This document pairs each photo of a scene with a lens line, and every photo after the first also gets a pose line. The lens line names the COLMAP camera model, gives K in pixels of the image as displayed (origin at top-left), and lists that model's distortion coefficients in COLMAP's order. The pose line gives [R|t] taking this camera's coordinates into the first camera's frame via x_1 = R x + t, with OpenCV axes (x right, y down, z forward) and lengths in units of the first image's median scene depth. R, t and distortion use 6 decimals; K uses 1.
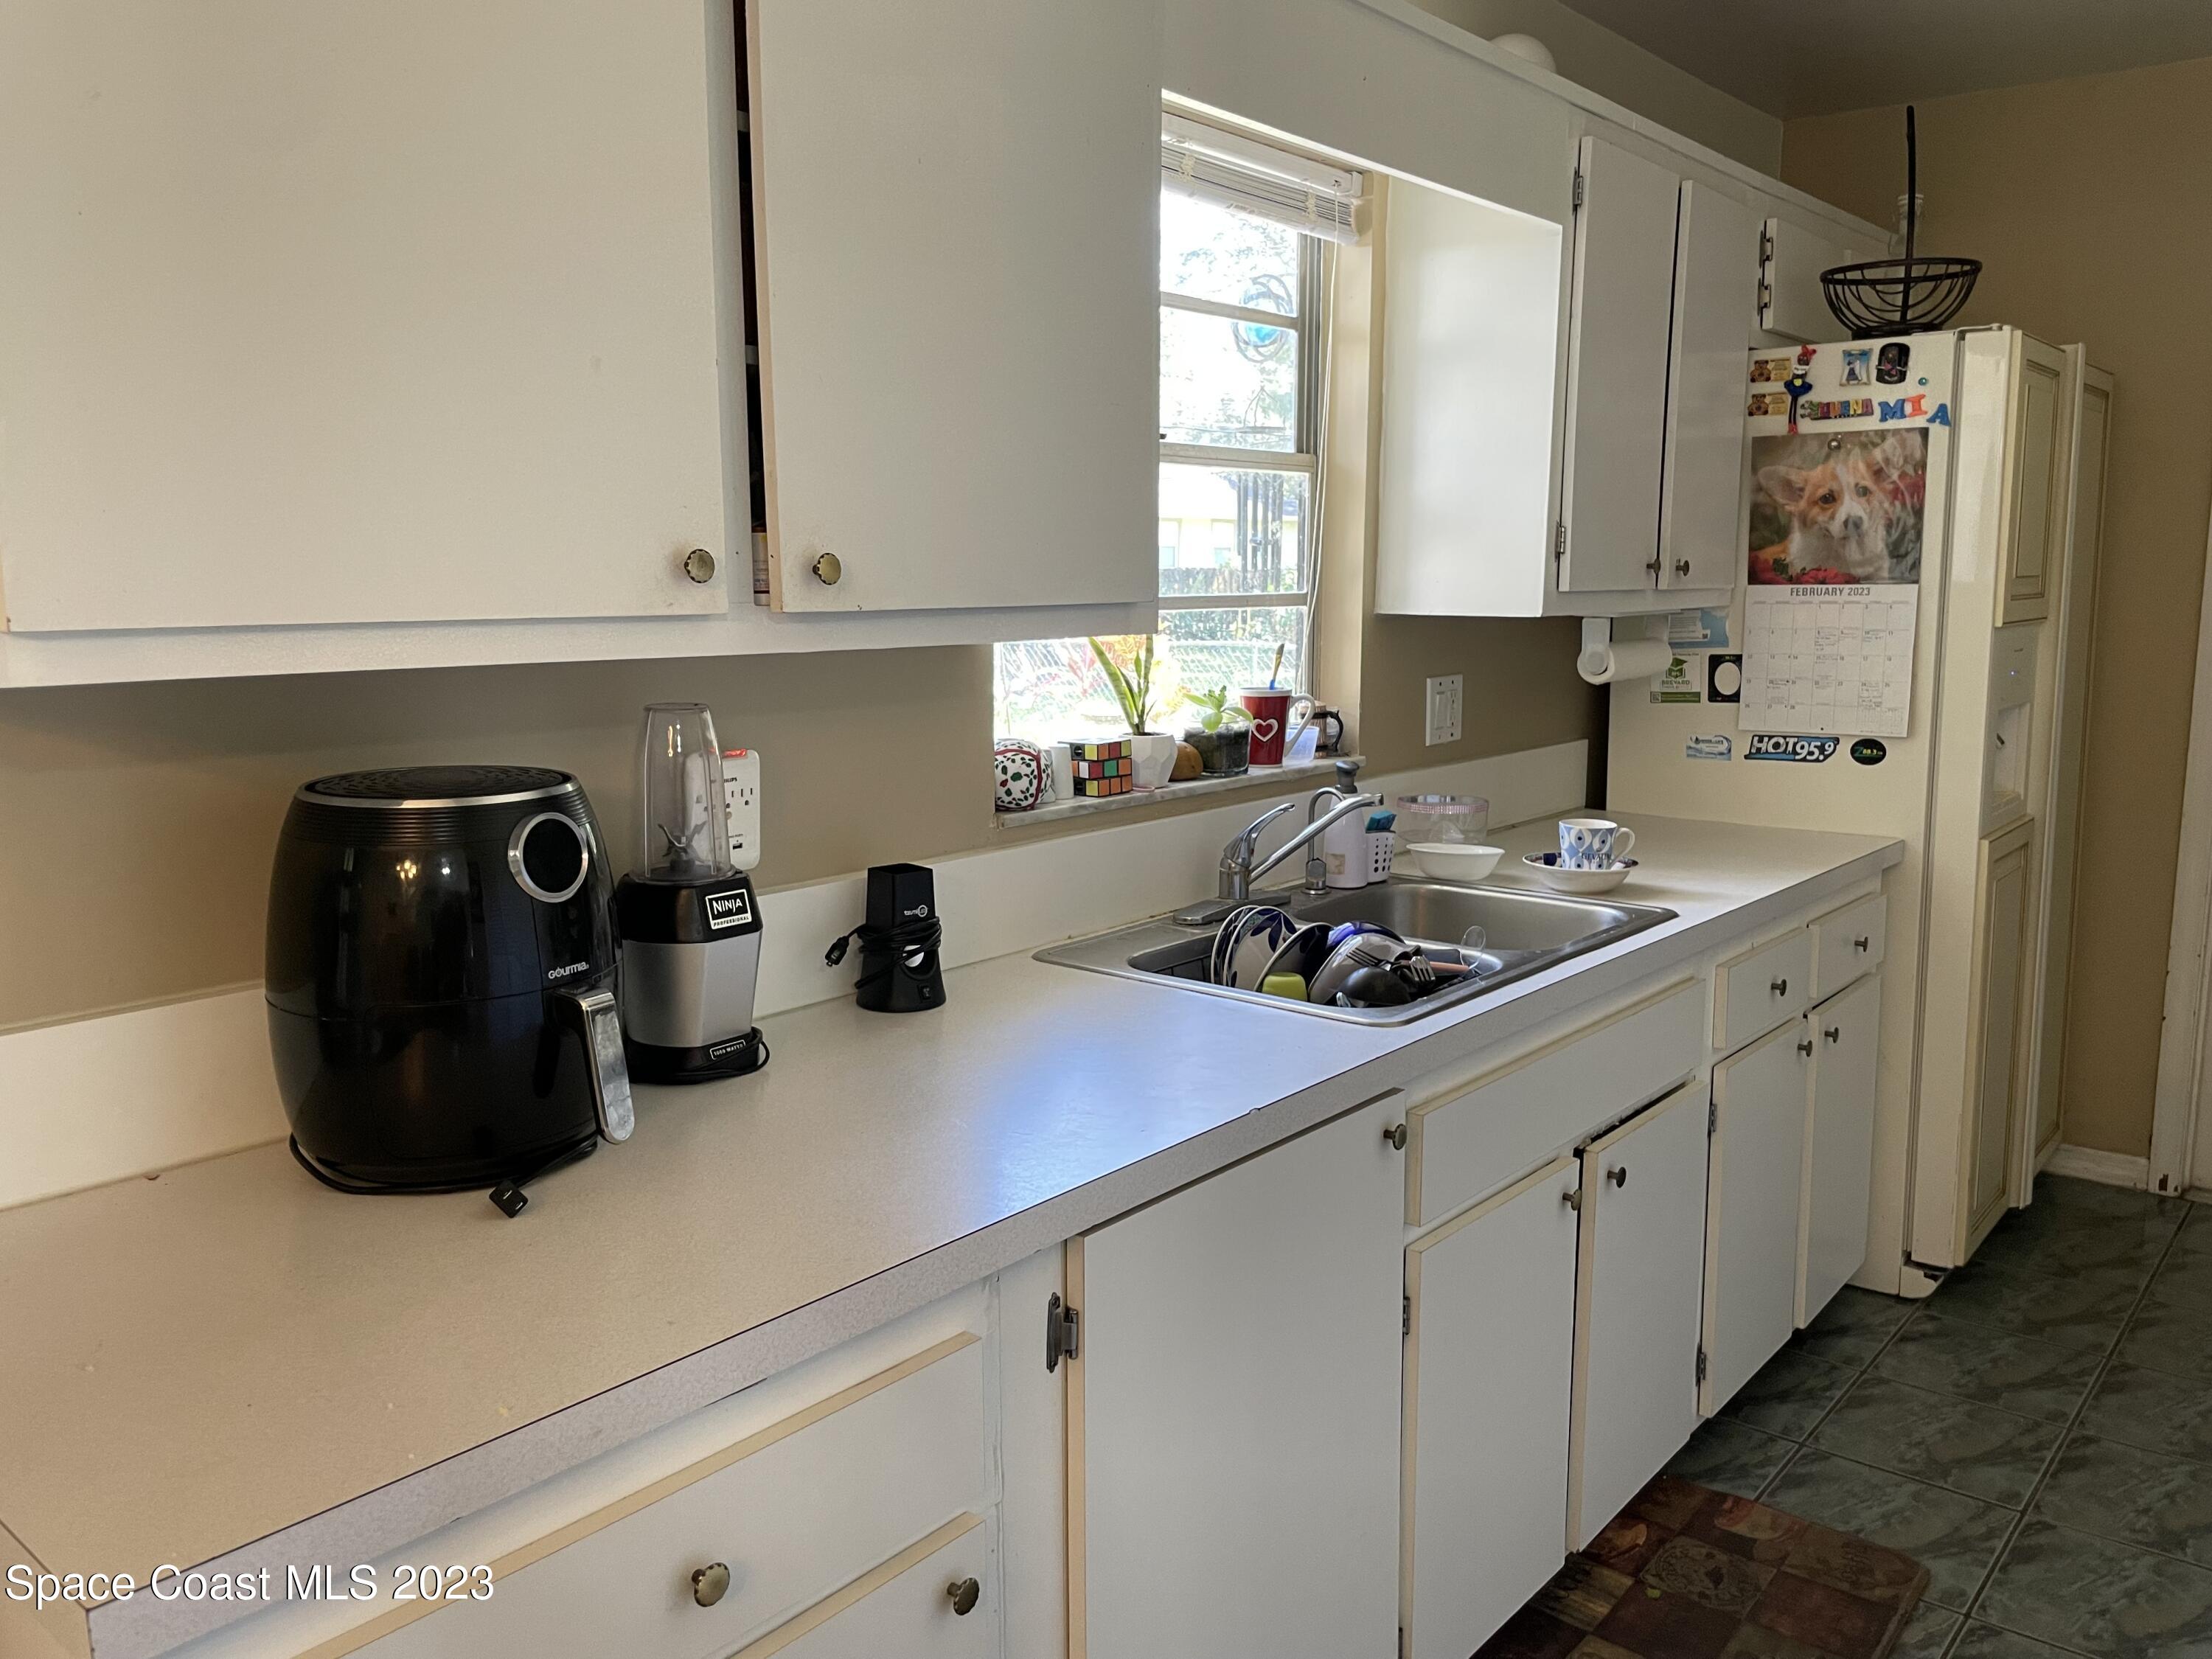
lens RADIAL K [[1650.8, 0, 1106.0], [0, 1650.8, 829.5], [0, 0, 1]] dist [0.001613, -0.000035]
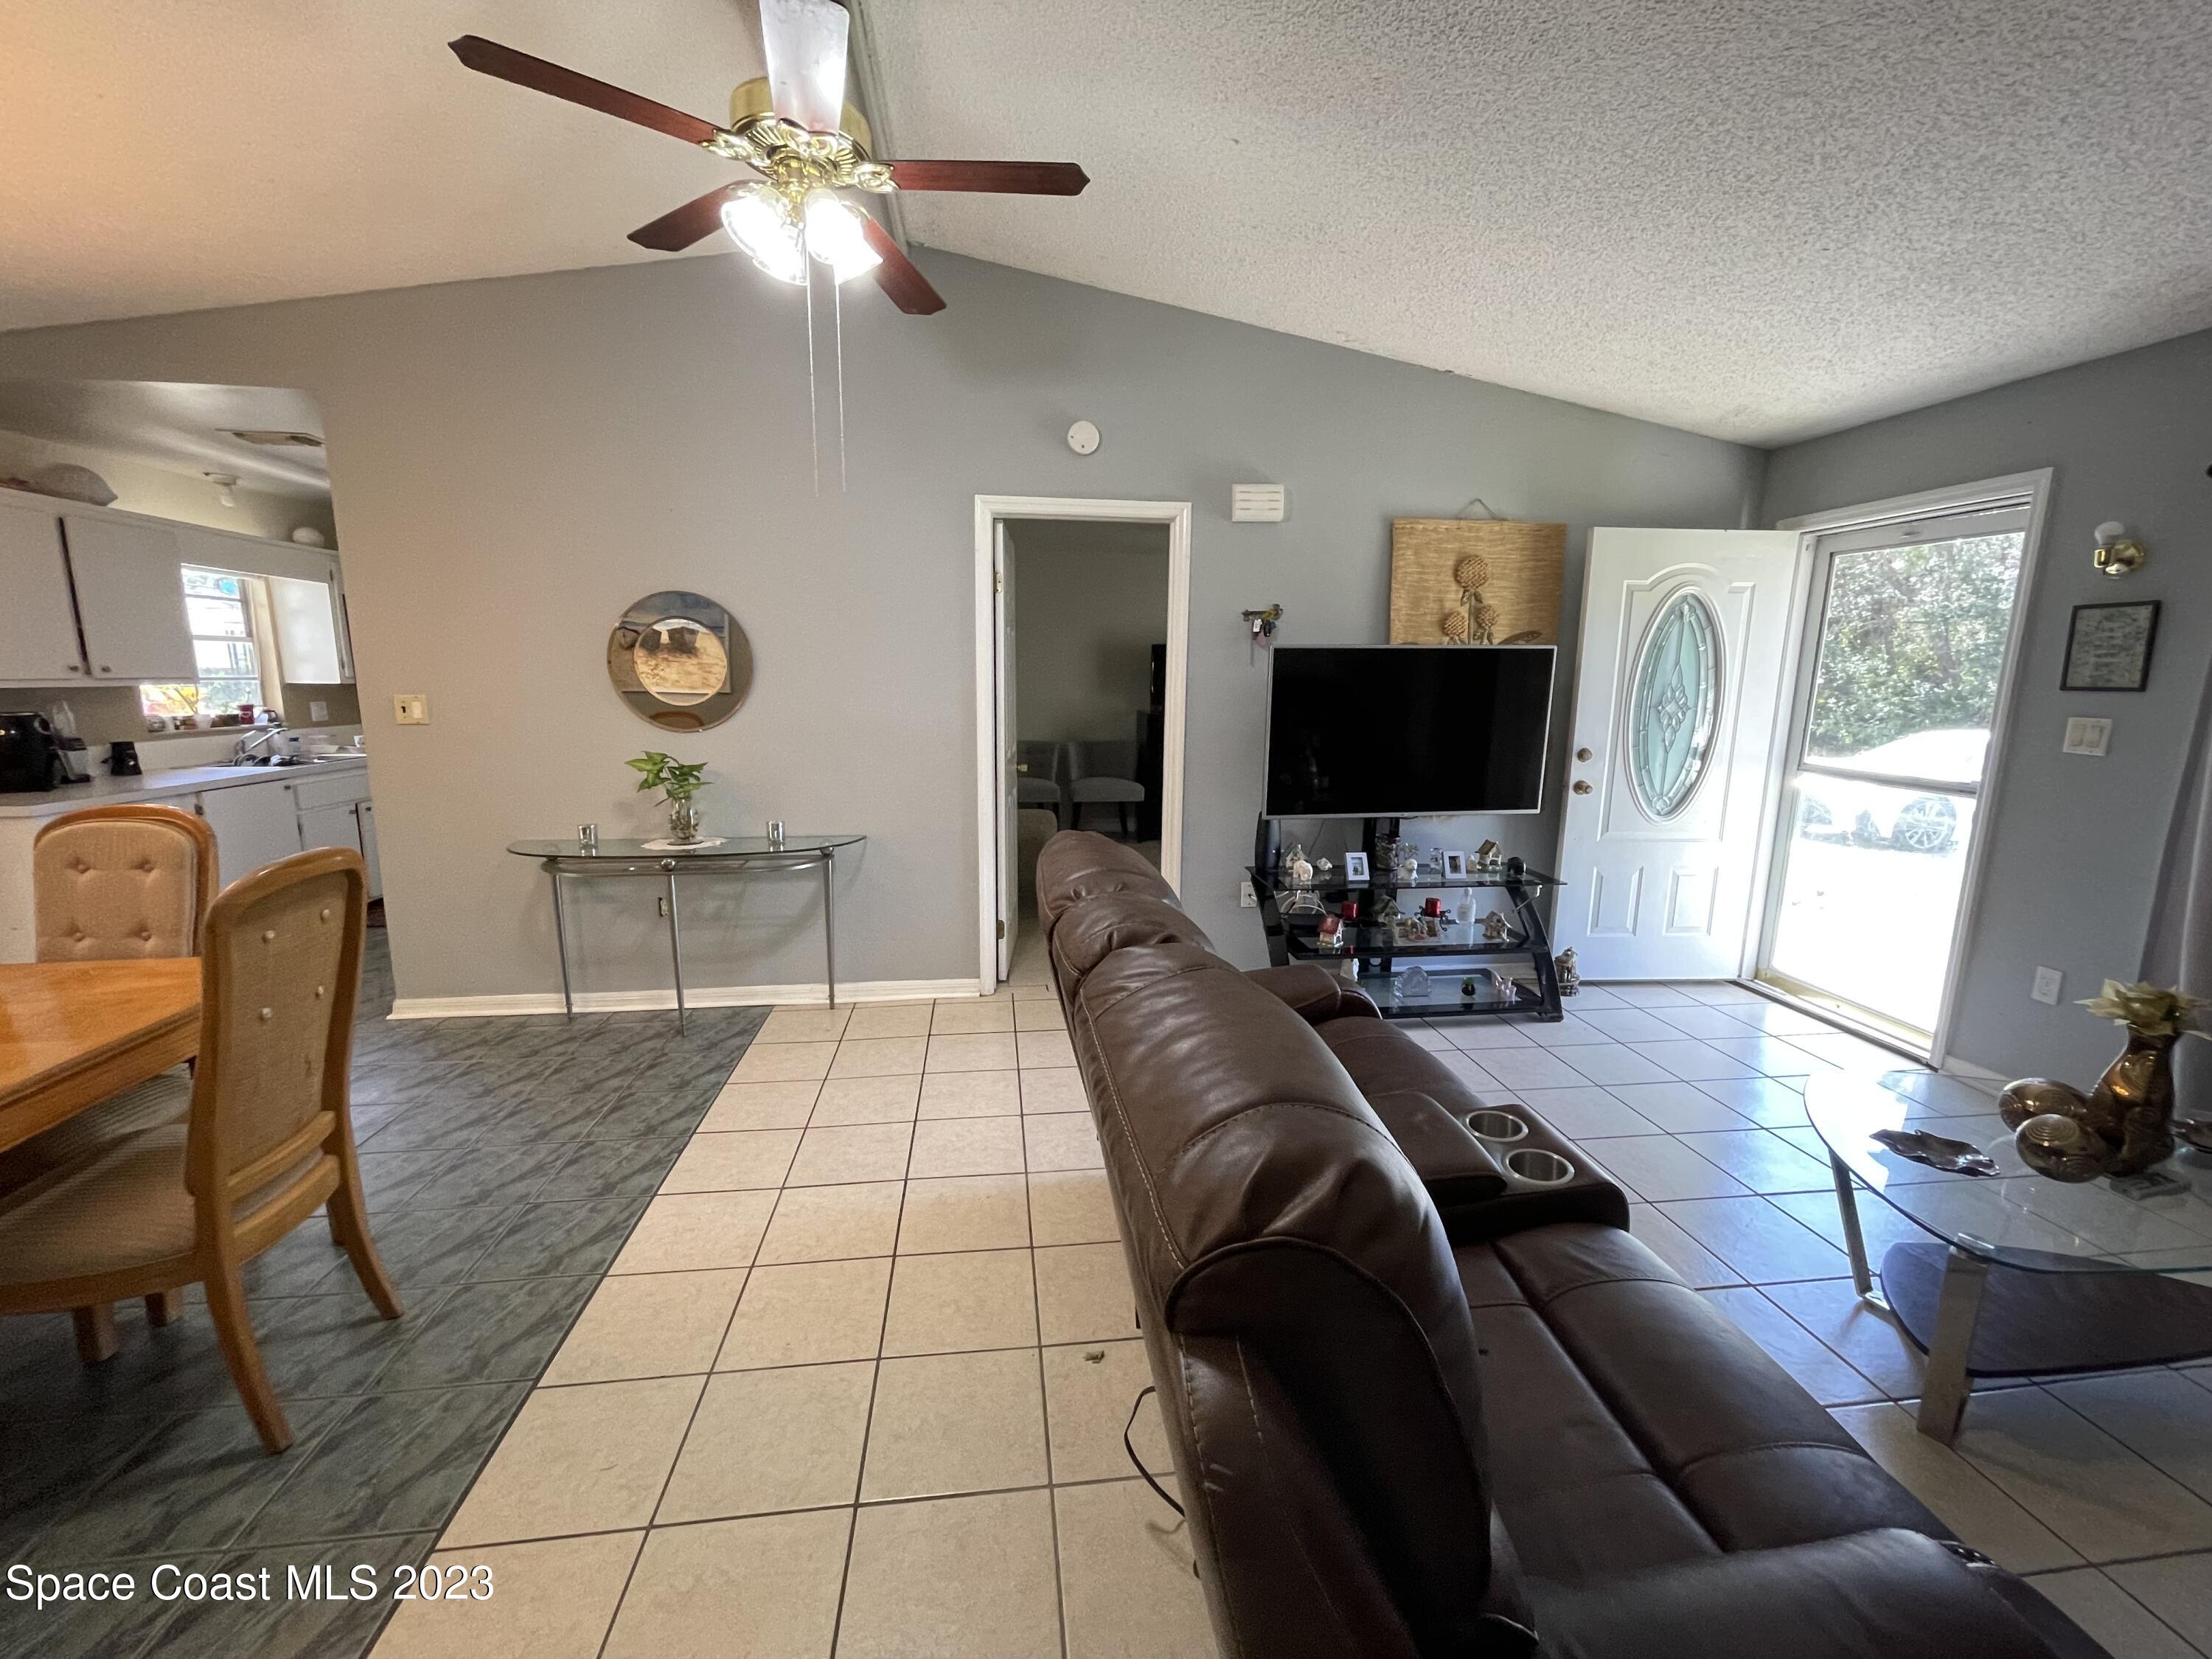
lens RADIAL K [[893.9, 0, 1107.3], [0, 893.9, 822.0], [0, 0, 1]] dist [0.000218, -0.000035]
pose [[0.673519, -0.114156, 0.730302, -0.093569], [0.106218, 0.992696, 0.057212, 0.275540], [-0.731498, 0.039038, 0.680725, -1.791195]]
